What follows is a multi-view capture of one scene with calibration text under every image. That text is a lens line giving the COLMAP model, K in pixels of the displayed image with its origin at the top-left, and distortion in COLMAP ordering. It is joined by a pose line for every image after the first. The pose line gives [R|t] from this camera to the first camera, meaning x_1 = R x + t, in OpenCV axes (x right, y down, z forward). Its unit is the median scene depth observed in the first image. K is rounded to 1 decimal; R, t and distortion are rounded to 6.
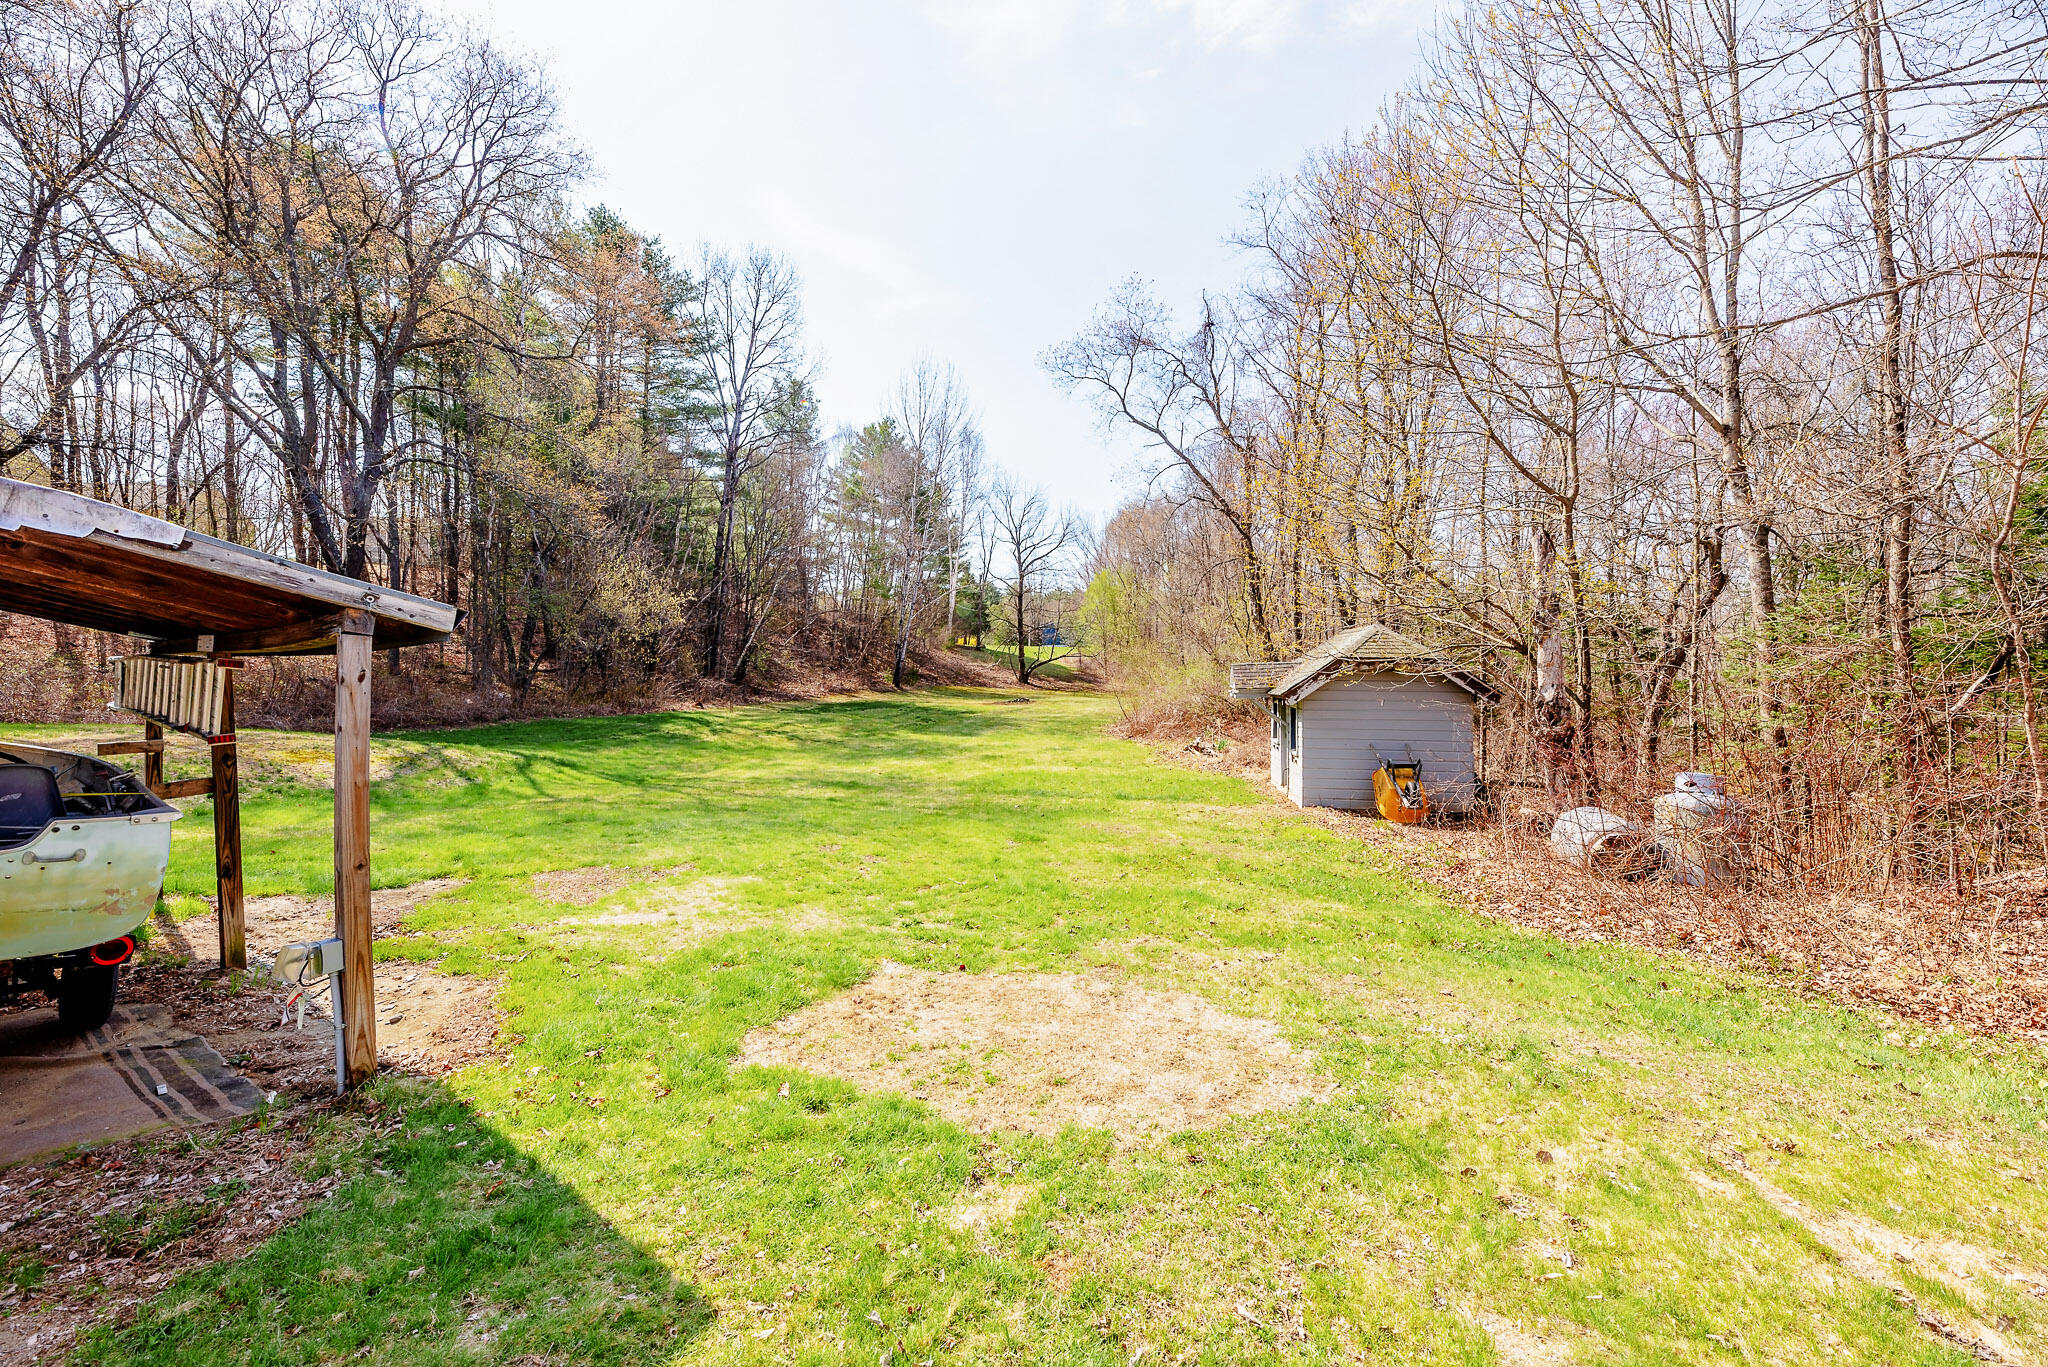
lens RADIAL K [[851.2, 0, 1049.0], [0, 851.2, 660.2], [0, 0, 1]] dist [-0.001938, 0.000085]
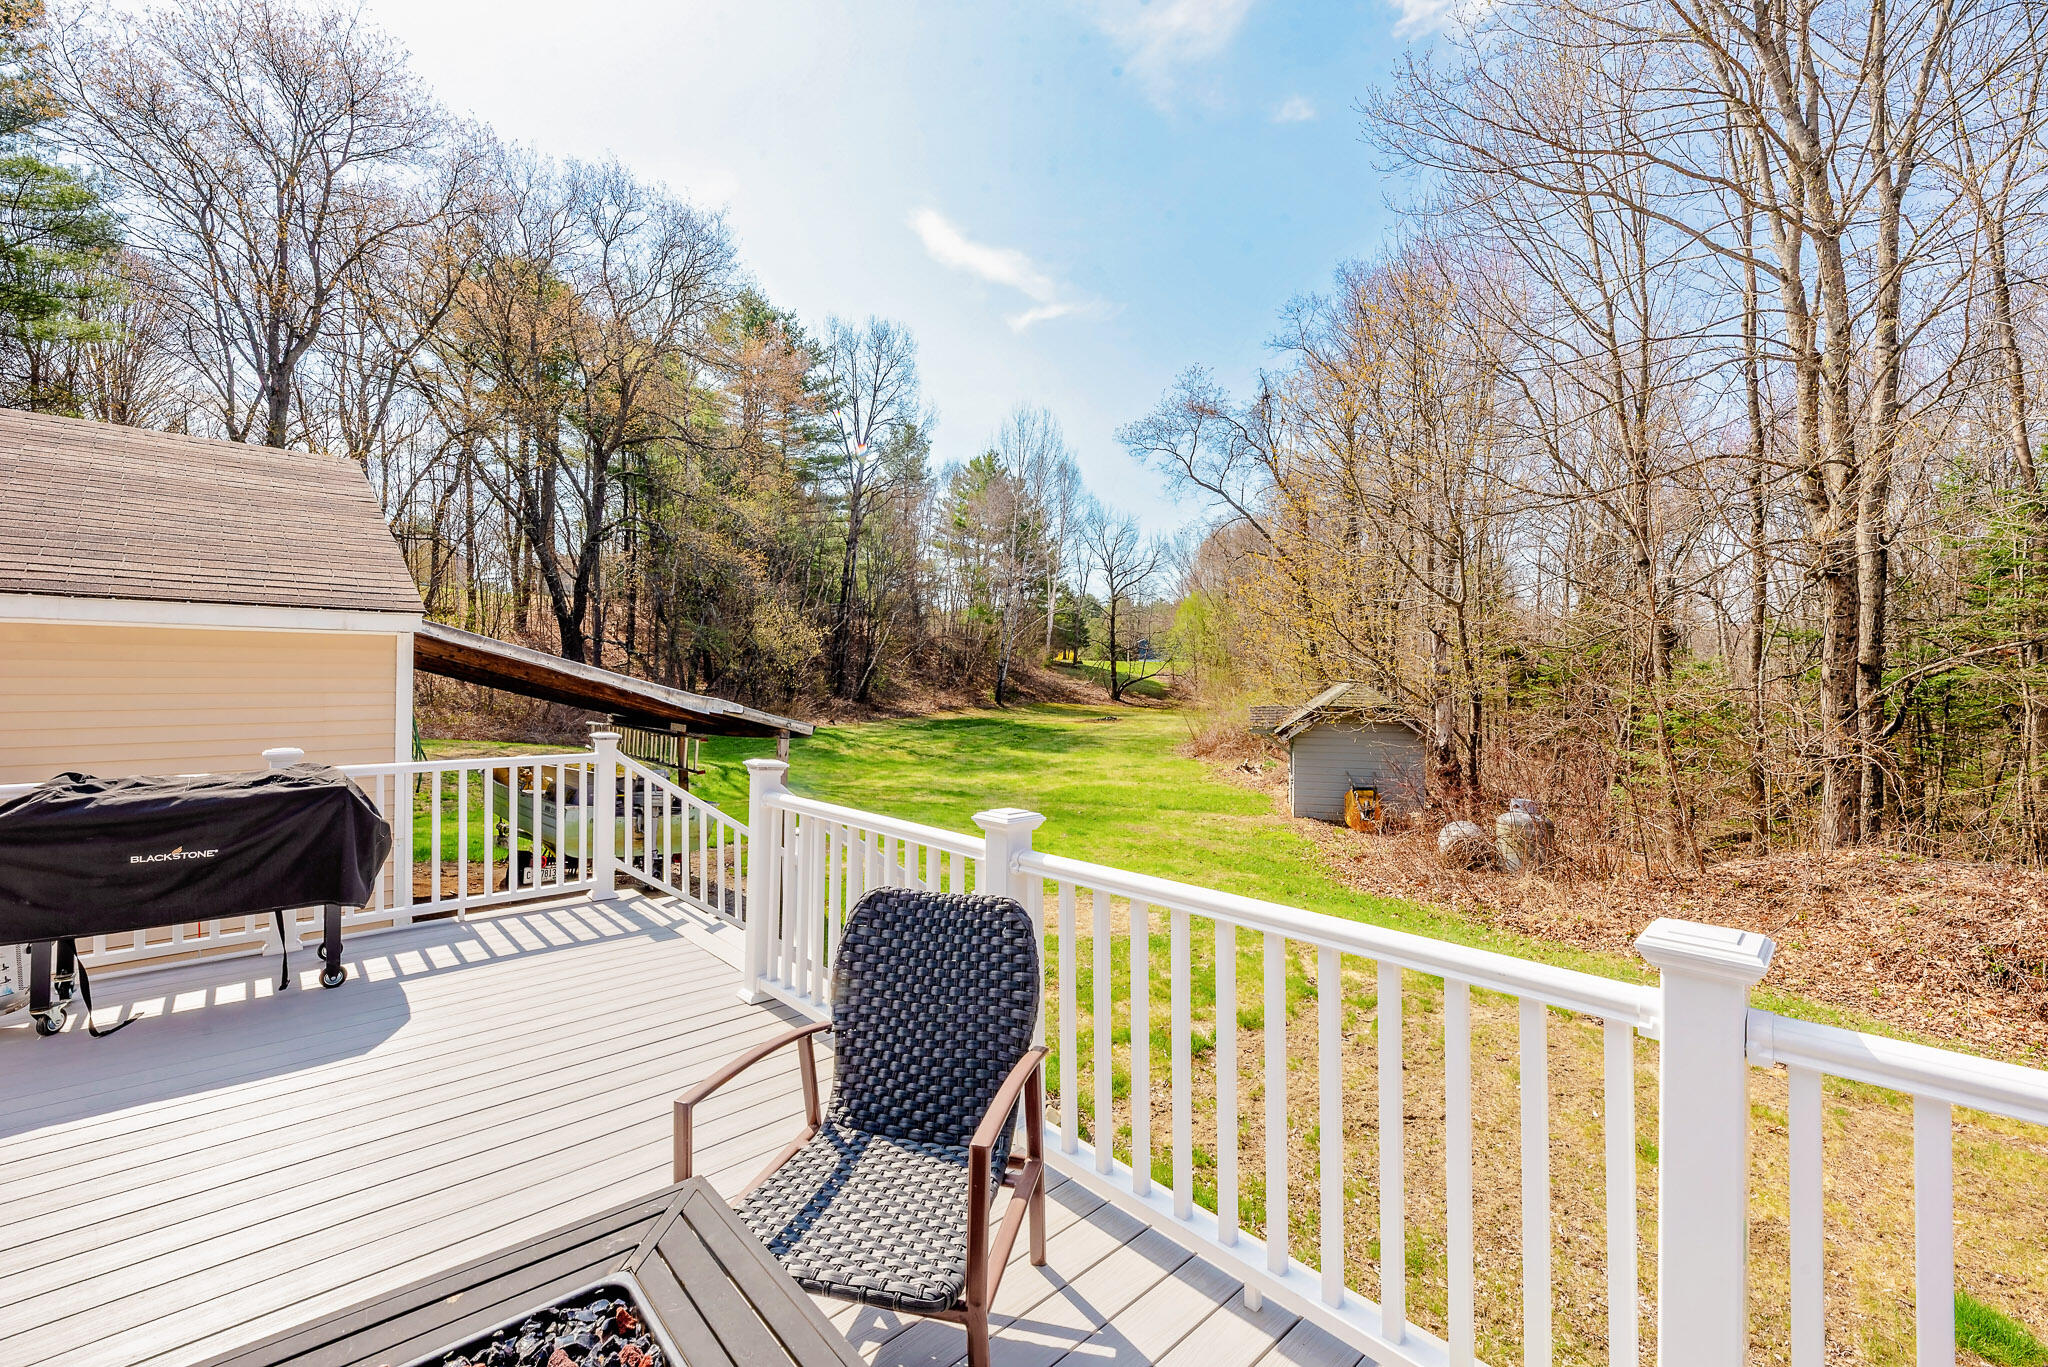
lens RADIAL K [[847.9, 0, 1051.2], [0, 847.9, 678.8], [0, 0, 1]] dist [-0.001513, -0.000020]
pose [[0.993054, 0.004337, -0.117576, 0.021832], [-0.003059, 0.999934, 0.011042, -0.016464], [0.117616, -0.010606, 0.993002, -0.101817]]
